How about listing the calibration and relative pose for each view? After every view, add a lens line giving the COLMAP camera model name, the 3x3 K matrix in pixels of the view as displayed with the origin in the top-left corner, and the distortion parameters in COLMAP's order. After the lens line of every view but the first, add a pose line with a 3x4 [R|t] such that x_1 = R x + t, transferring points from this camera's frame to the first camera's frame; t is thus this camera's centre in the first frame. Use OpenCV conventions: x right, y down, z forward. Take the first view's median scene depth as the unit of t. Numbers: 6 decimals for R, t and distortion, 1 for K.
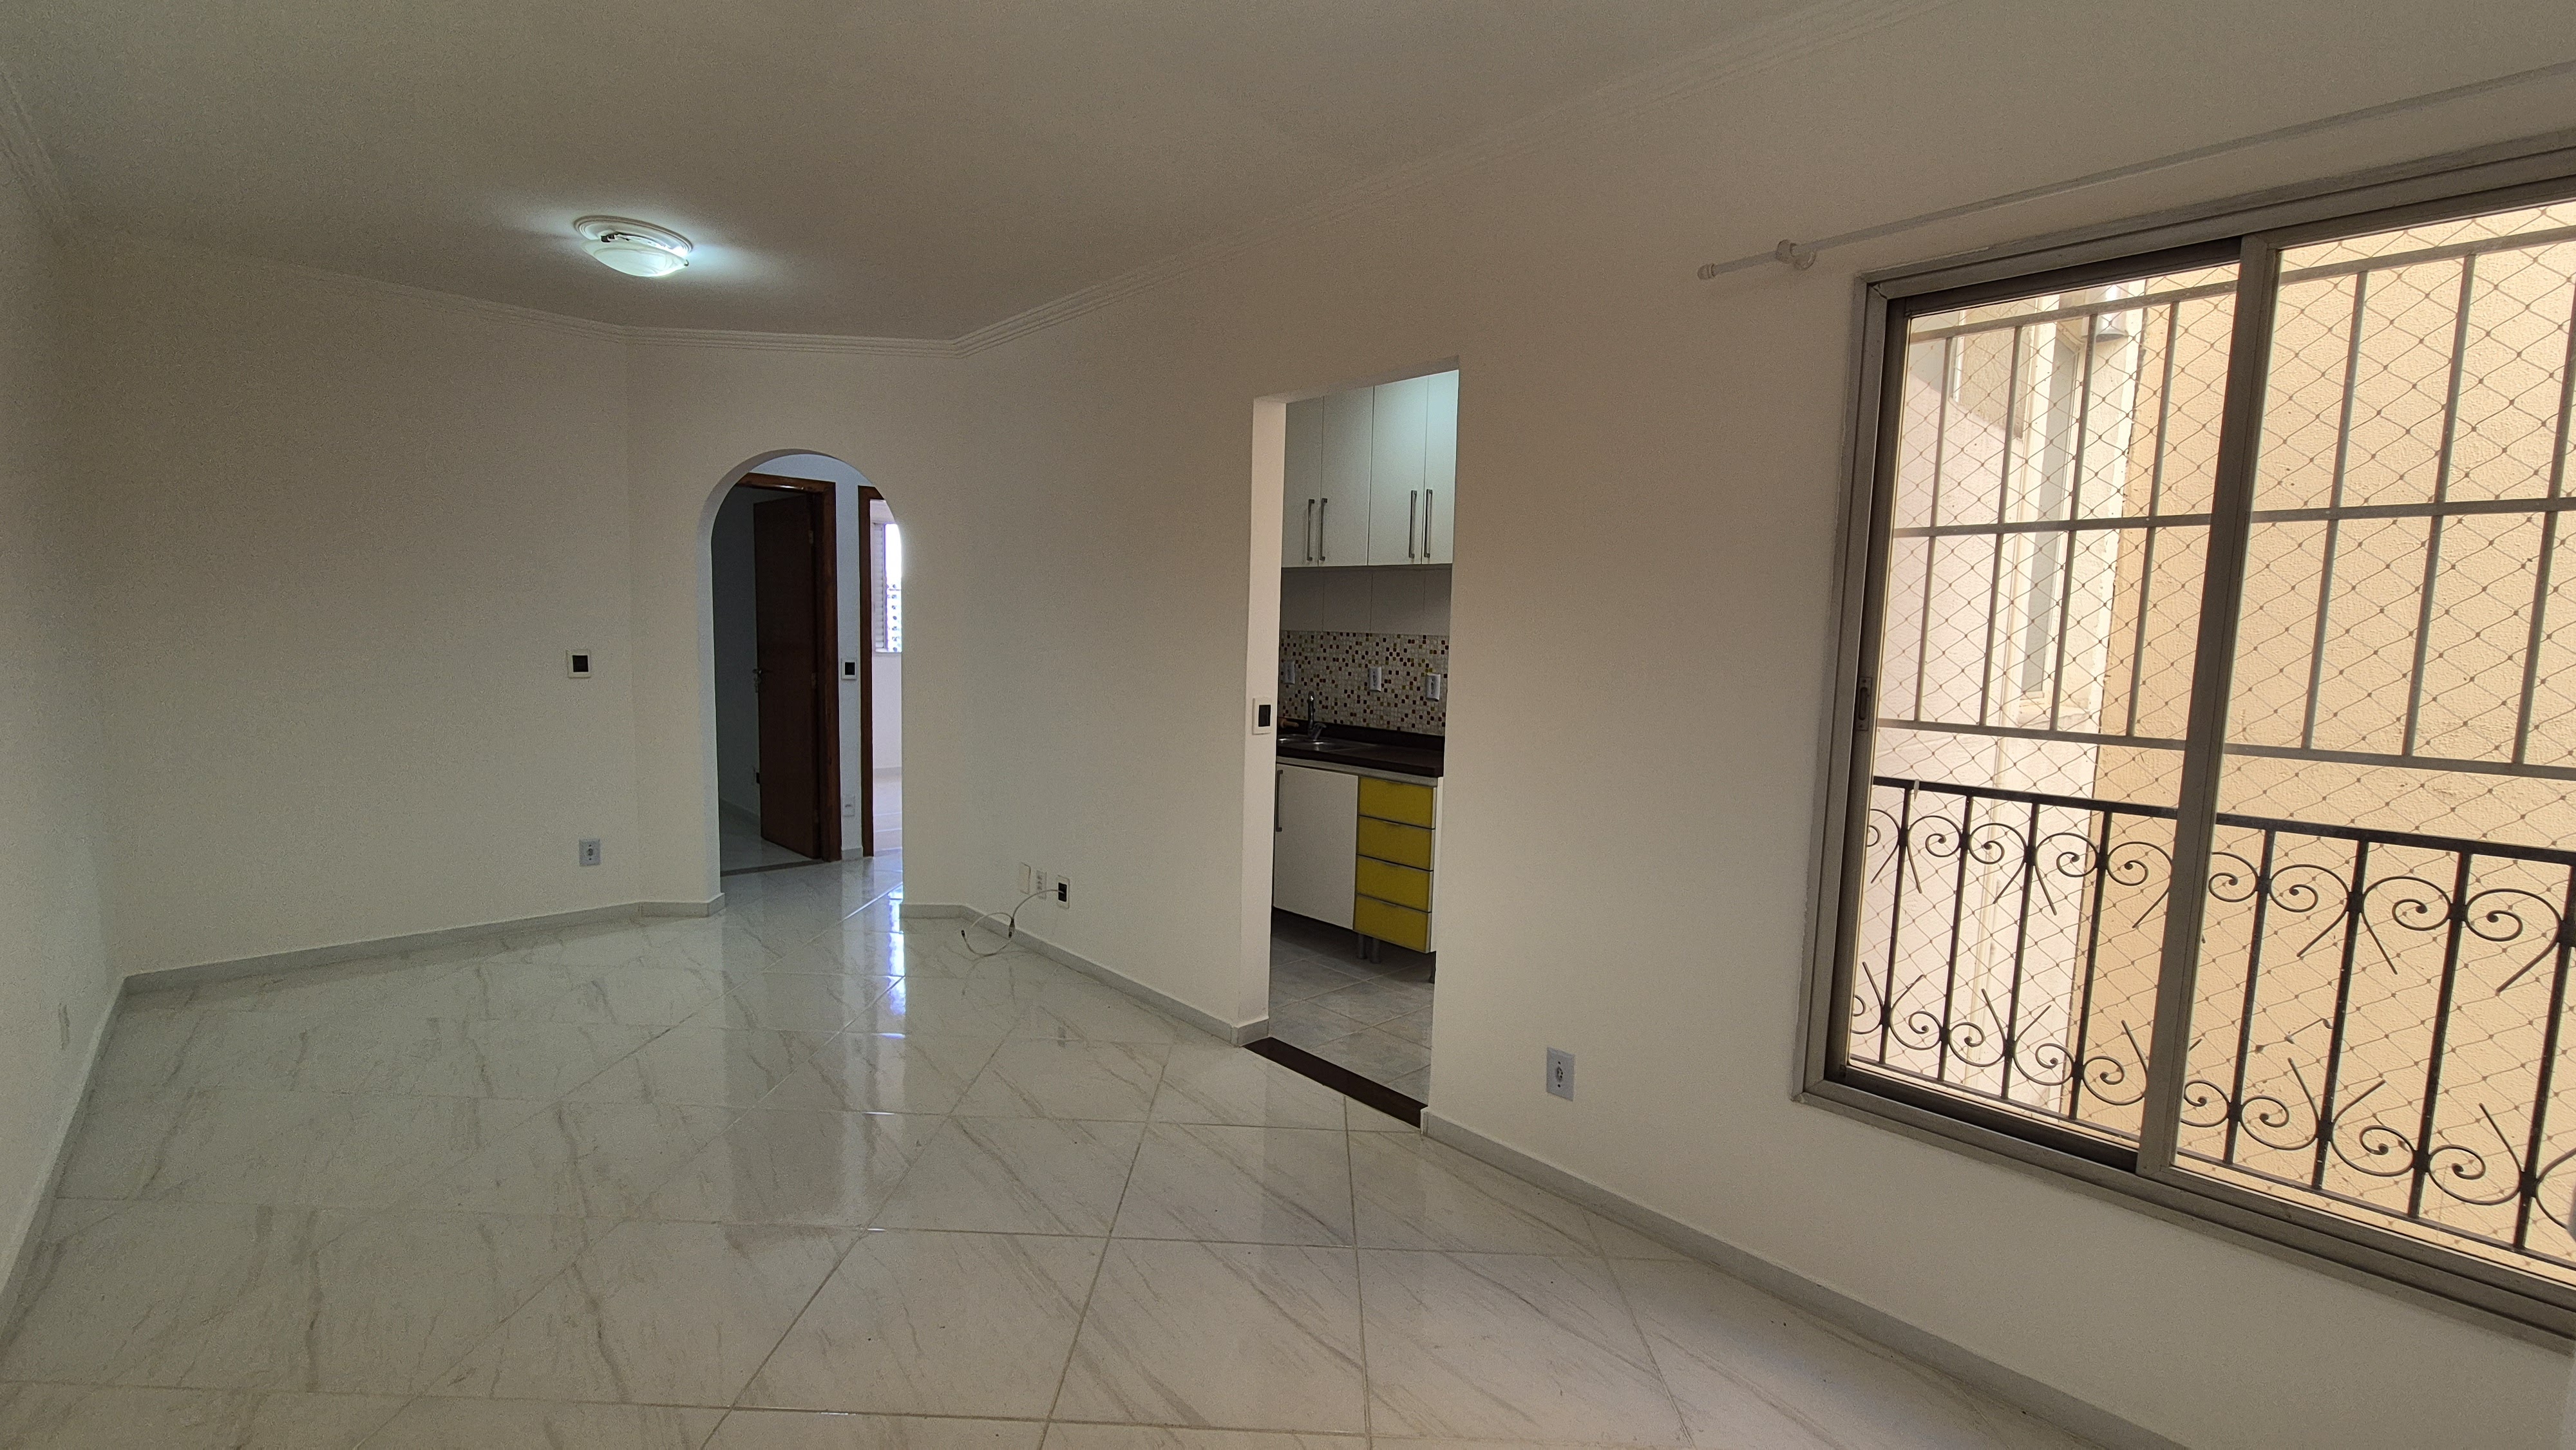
lens RADIAL K [[1058.2, 0, 1285.2], [0, 1058.2, 731.5], [0, 0, 1]] dist [0.001435, 0.001686]
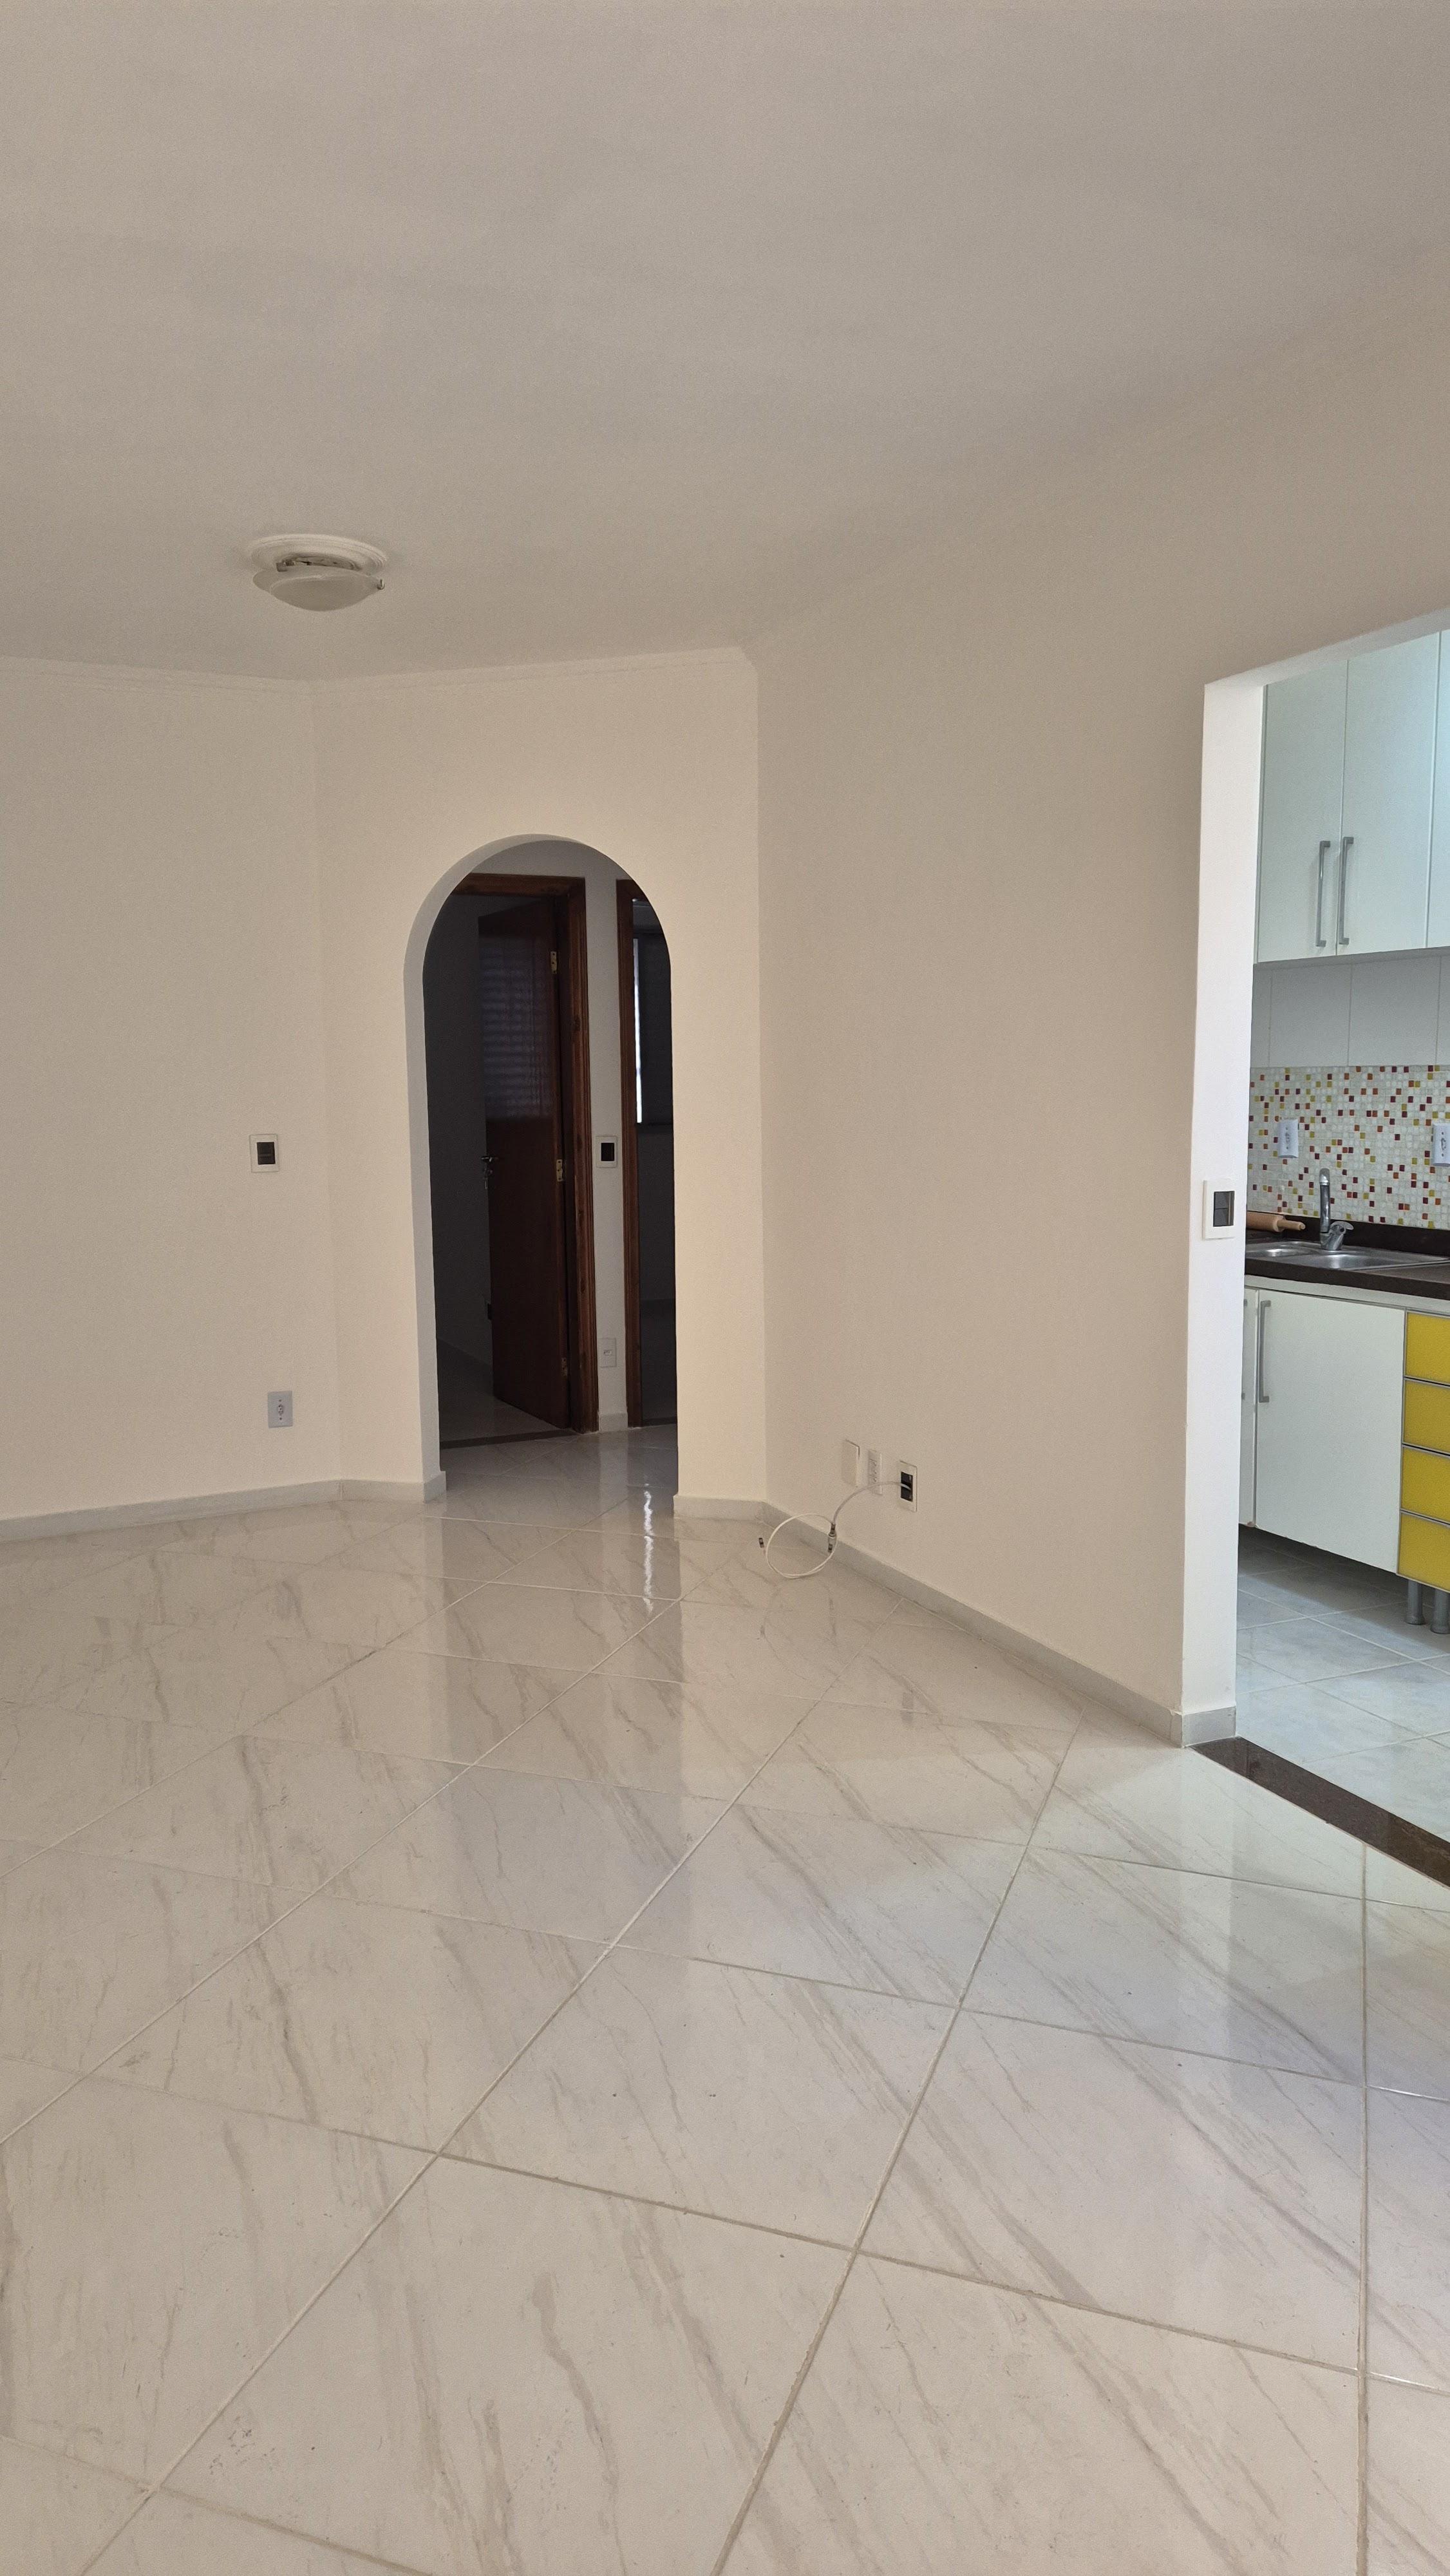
lens RADIAL K [[1715.0, 0, 712.3], [0, 1715.0, 1276.1], [0, 0, 1]] dist [0.078016, -0.066659]
pose [[0.943305, -0.001063, -0.331927, 0.029800], [0.007052, 0.999833, 0.016838, 0.004408], [0.331854, -0.018224, 0.943155, -0.034501]]
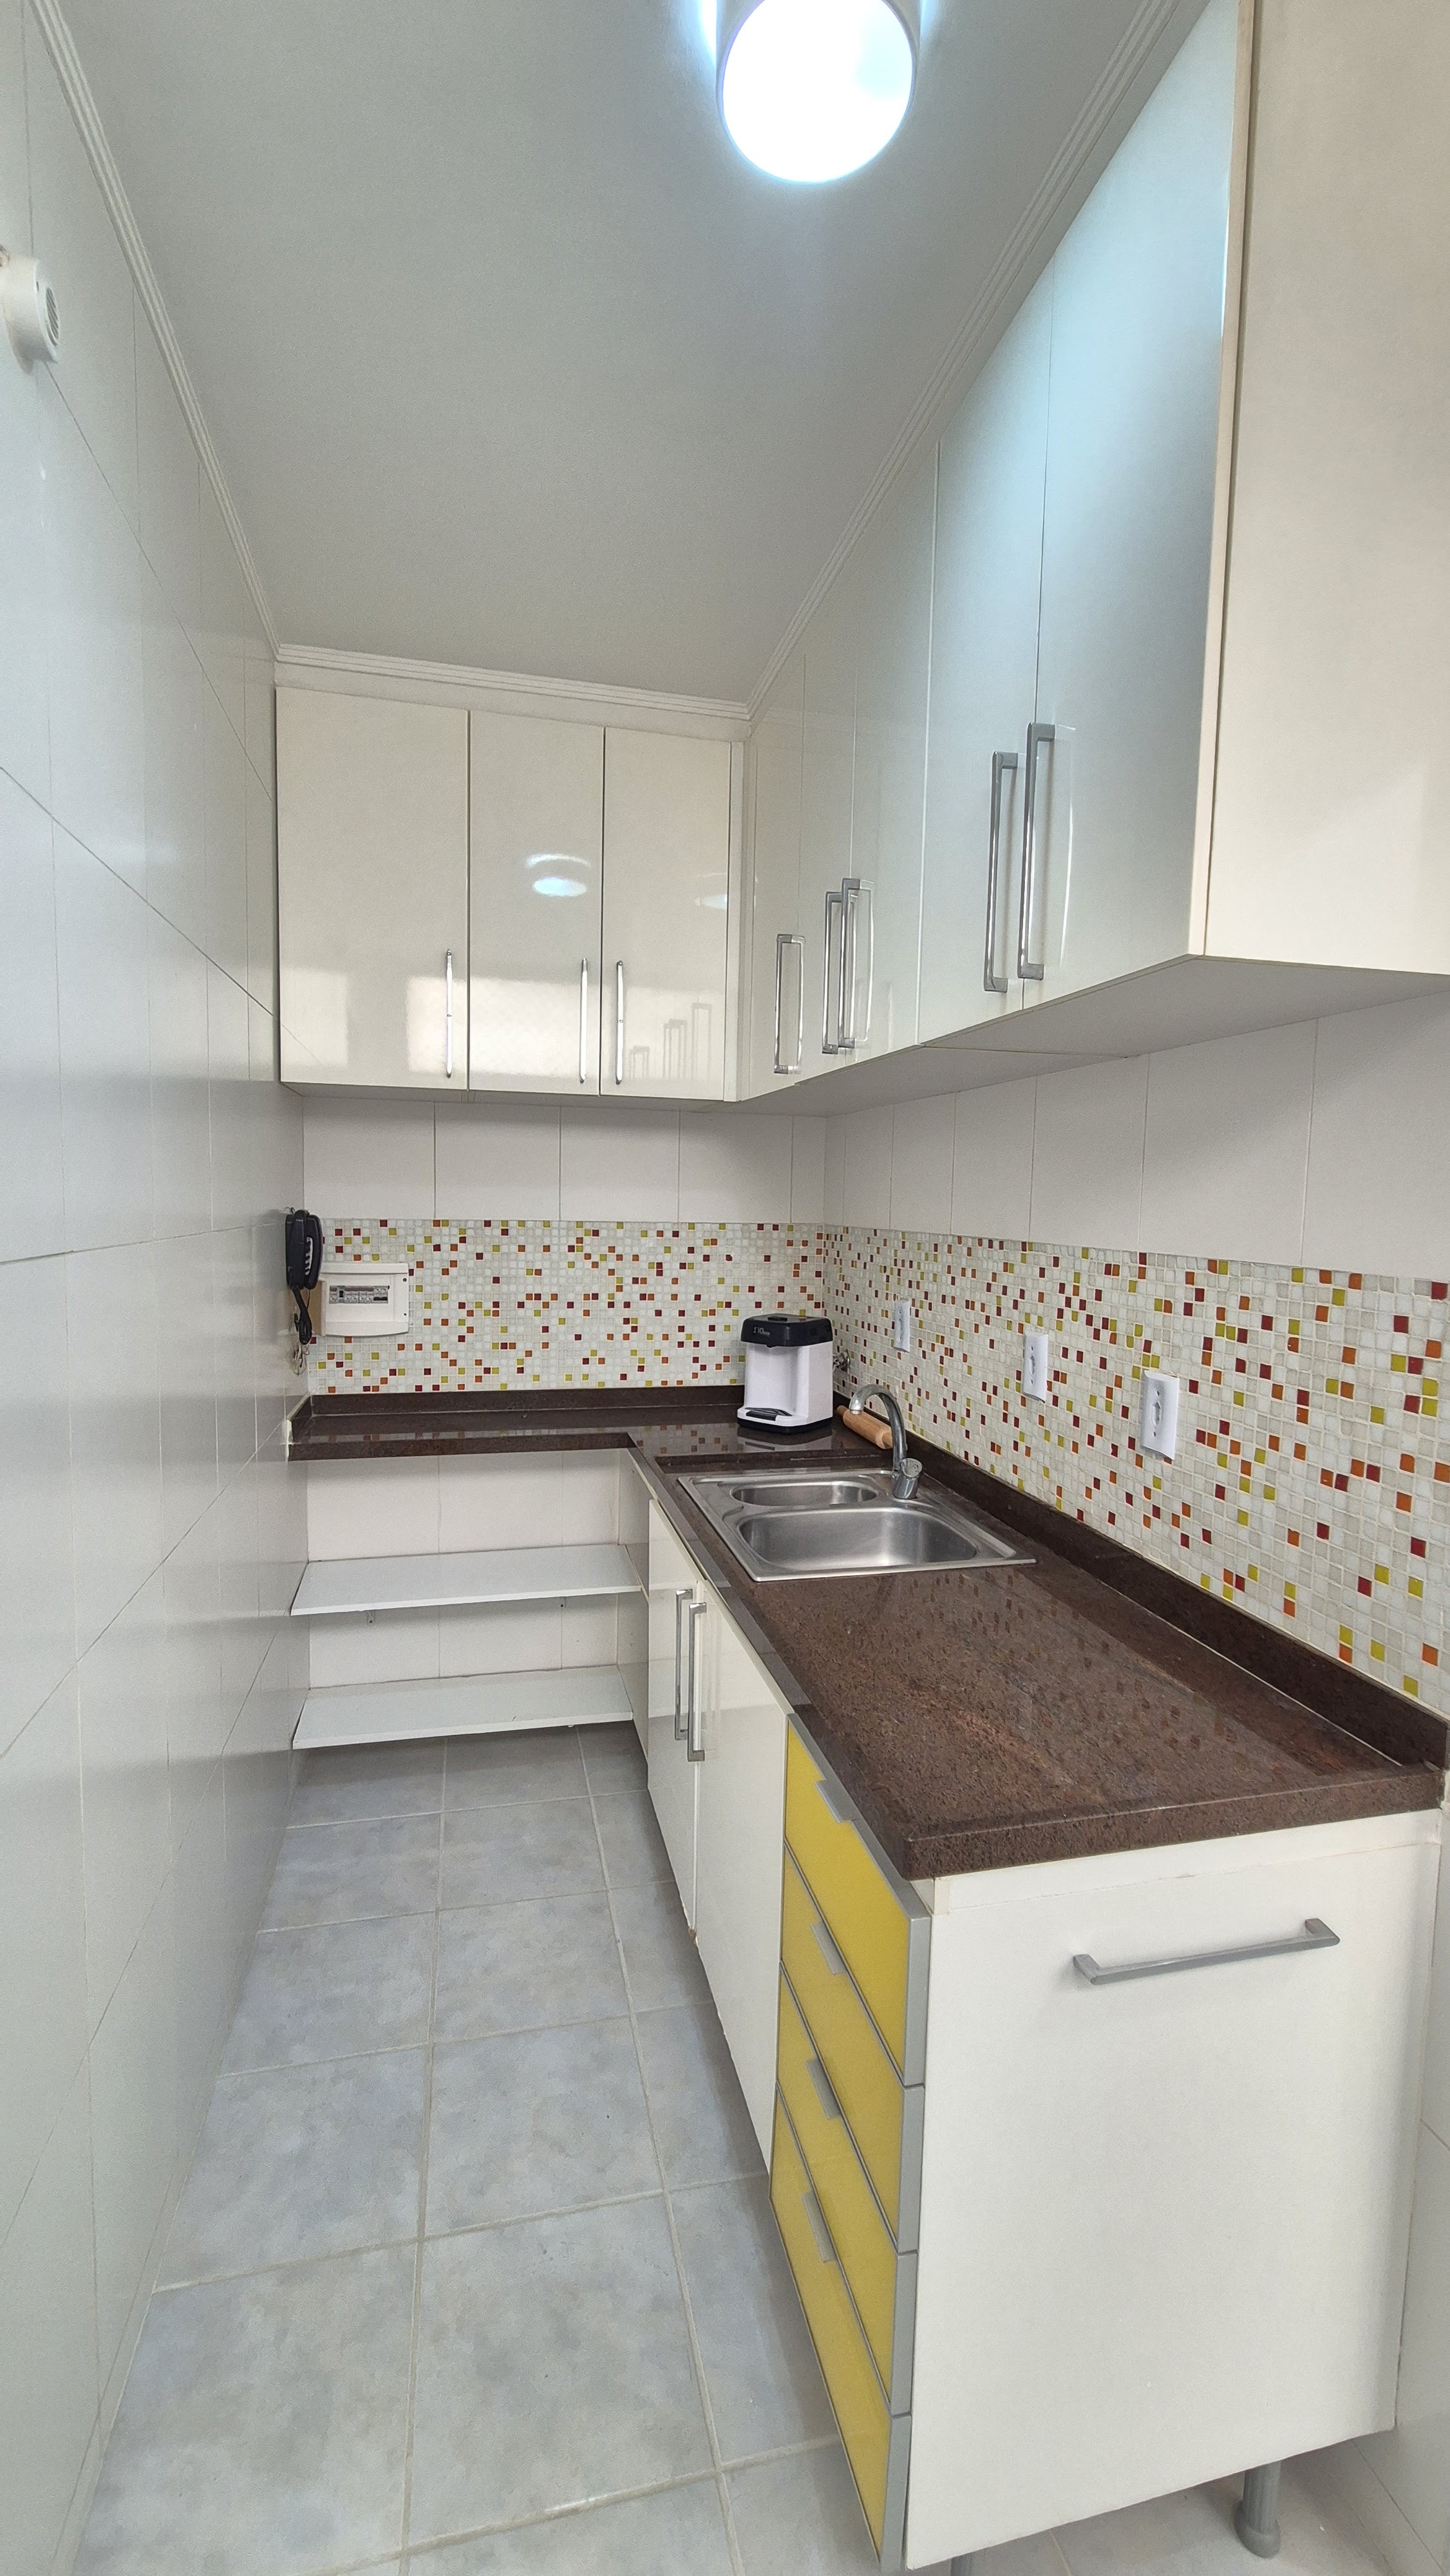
lens RADIAL K [[1058.2, 0, 714.8], [0, 1058.2, 1286.7], [0, 0, 1]] dist [0.001435, 0.001686]
pose [[0.860703, 0.029610, -0.508246, 0.233006], [-0.044344, 0.998873, -0.016902, -0.087257], [0.507173, 0.037085, 0.861046, 0.823675]]
